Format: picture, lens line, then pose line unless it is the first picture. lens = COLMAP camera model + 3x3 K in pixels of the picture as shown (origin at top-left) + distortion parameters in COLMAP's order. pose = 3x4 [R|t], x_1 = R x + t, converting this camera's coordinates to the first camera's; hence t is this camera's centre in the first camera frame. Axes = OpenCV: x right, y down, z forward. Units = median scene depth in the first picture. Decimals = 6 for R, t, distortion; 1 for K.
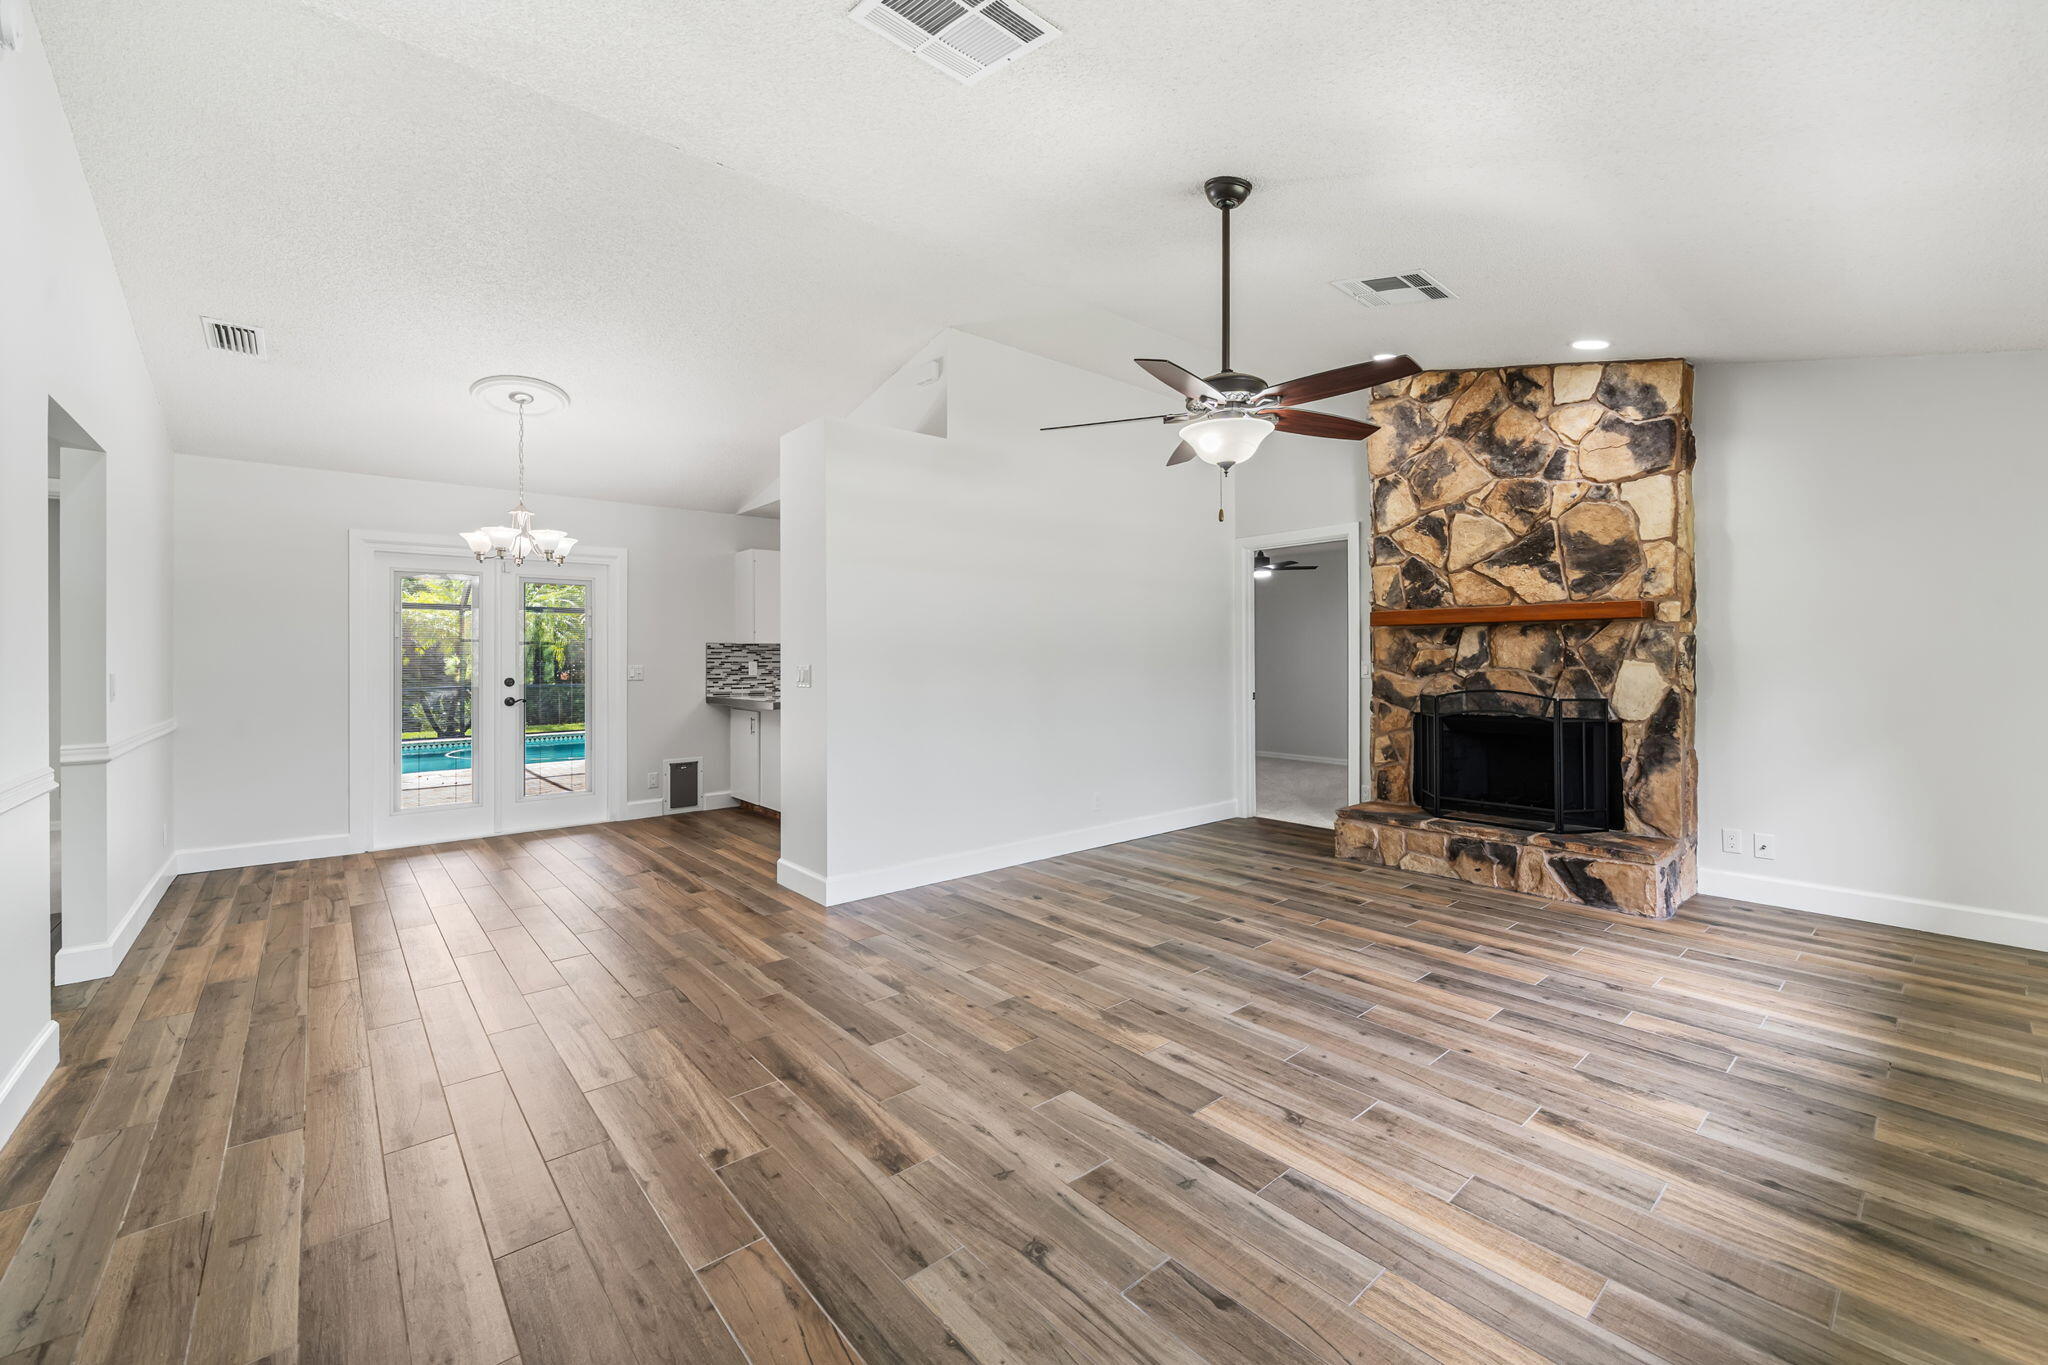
lens RADIAL K [[827.8, 0, 1003.2], [0, 827.8, 644.3], [0, 0, 1]] dist [-0.003346, 0.000826]
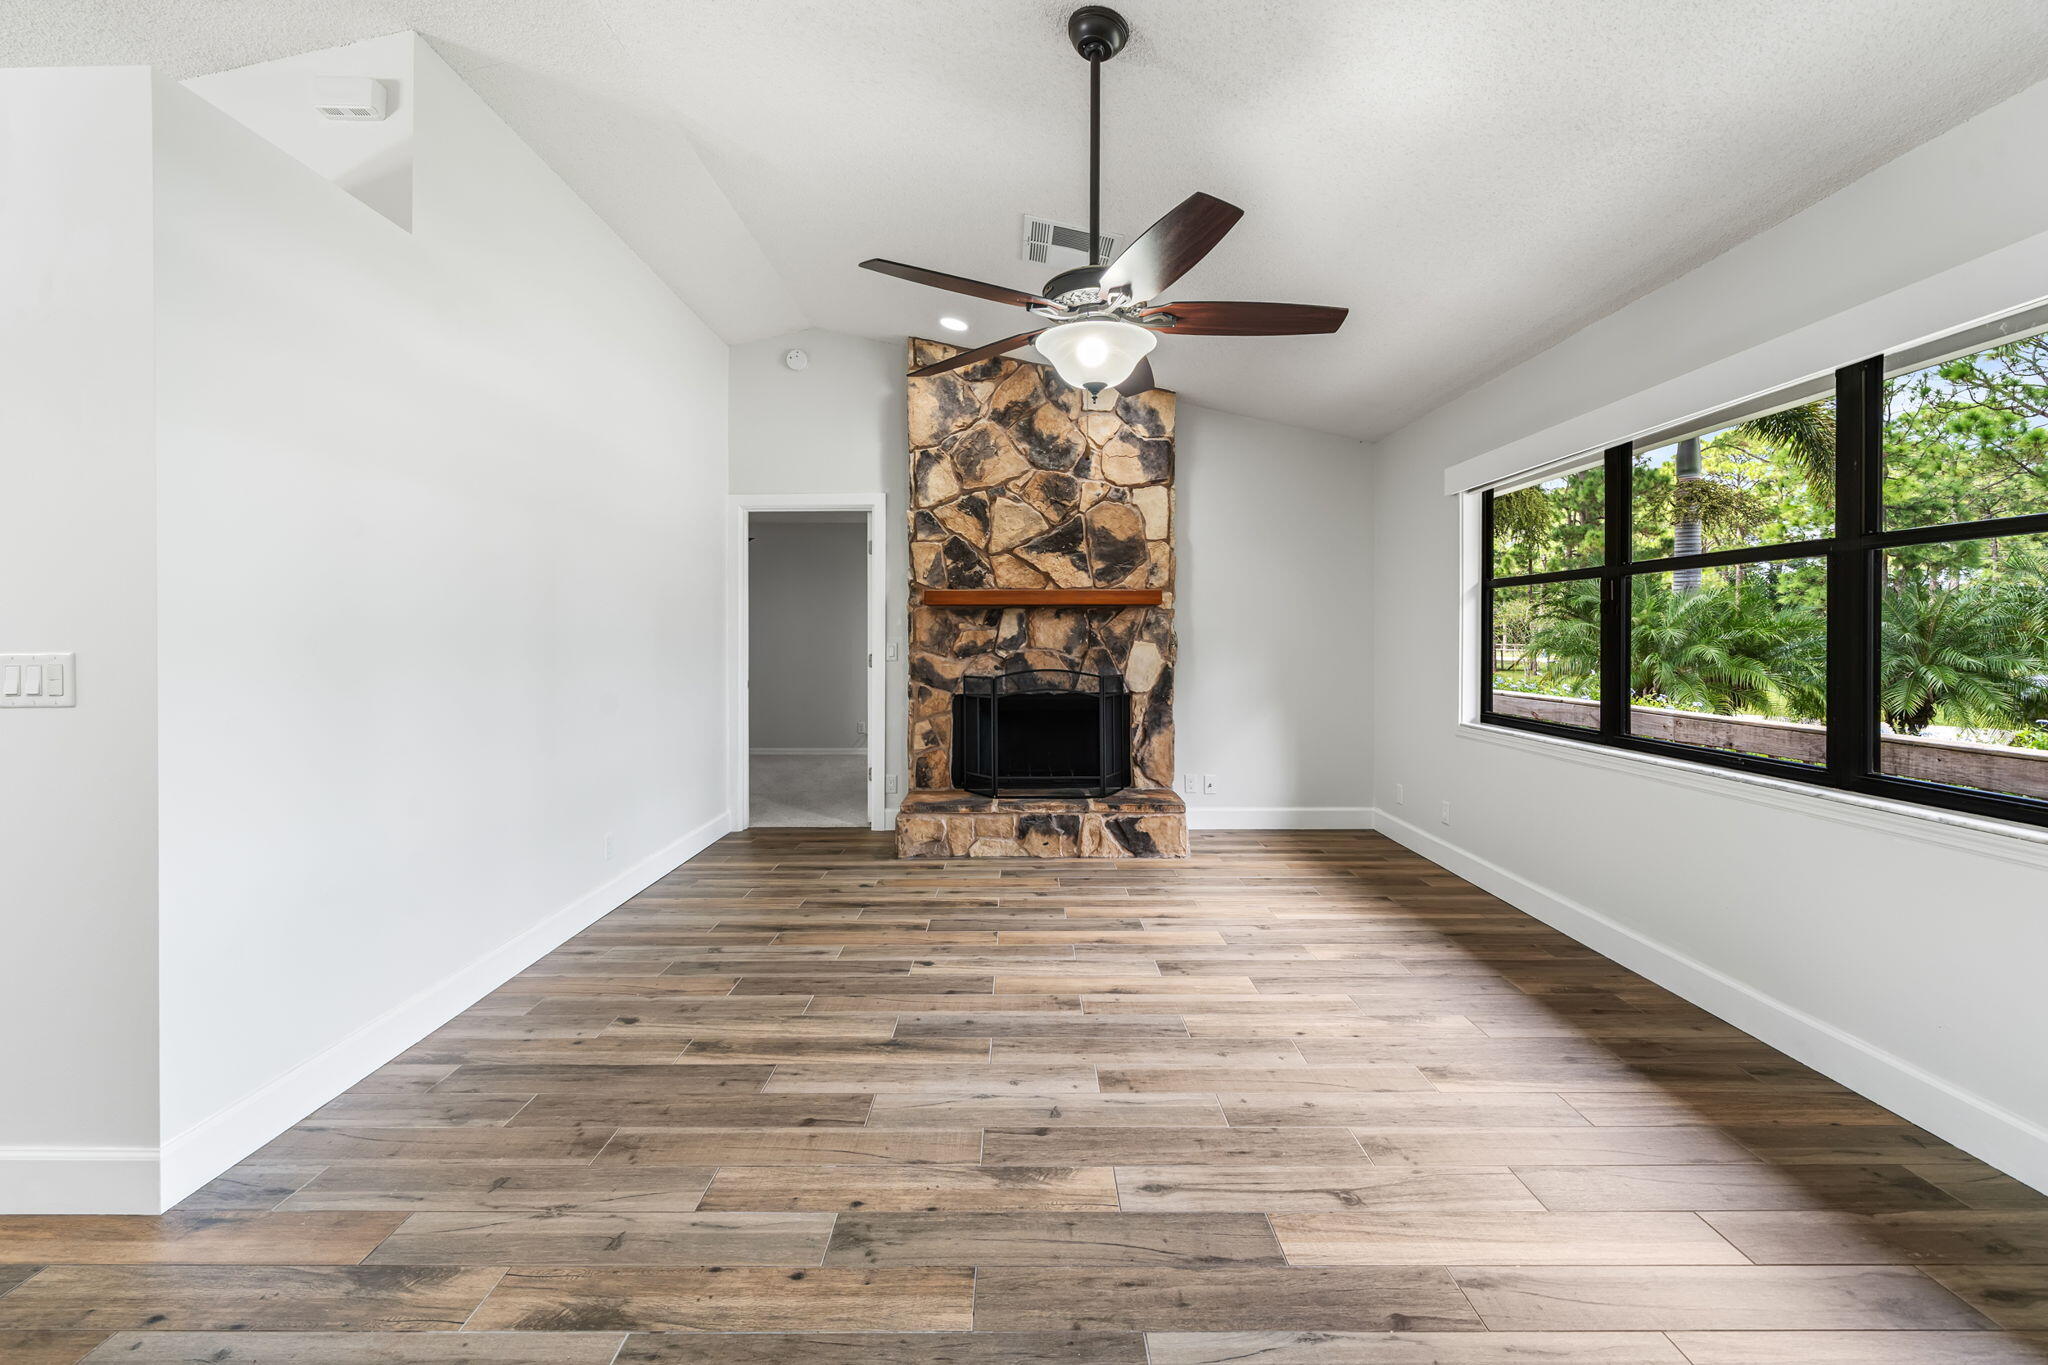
lens RADIAL K [[827.8, 0, 1015.4], [0, 827.8, 638.6], [0, 0, 1]] dist [-0.003346, 0.000826]
pose [[0.641885, 0.002553, 0.766797, -0.249470], [-0.012700, 0.999893, 0.007302, 0.009304], [-0.766696, -0.014425, 0.641849, 0.376146]]
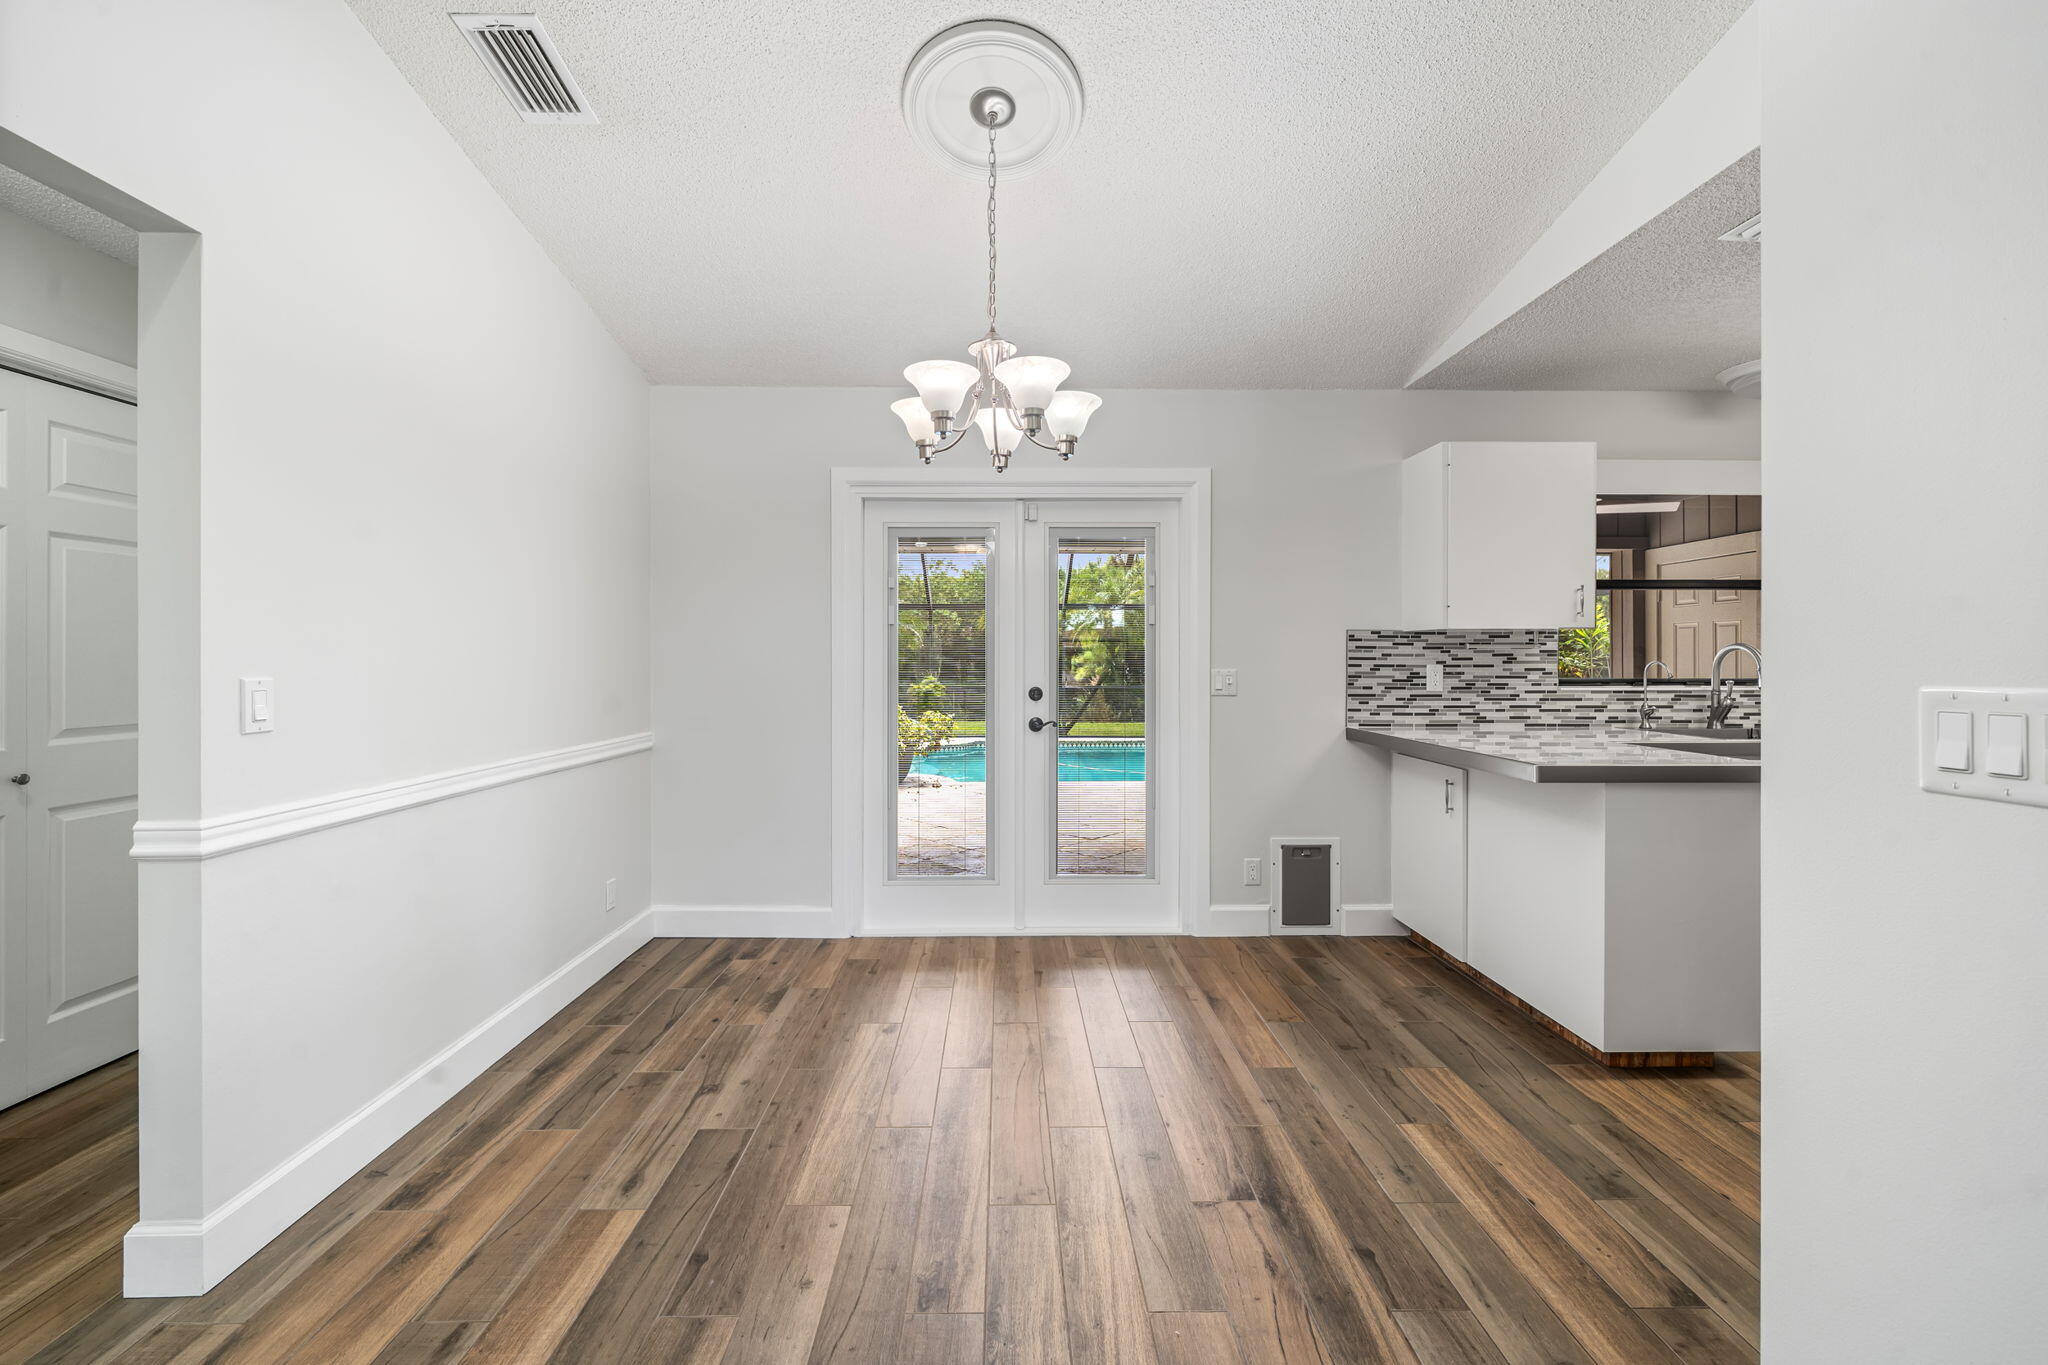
lens RADIAL K [[827.8, 0, 1004.3], [0, 827.8, 671.1], [0, 0, 1]] dist [-0.003346, 0.000826]
pose [[0.774609, 0.014047, -0.632284, -0.309944], [0.004937, 0.999589, 0.028256, 0.014747], [0.632421, -0.025009, 0.774221, 0.713413]]
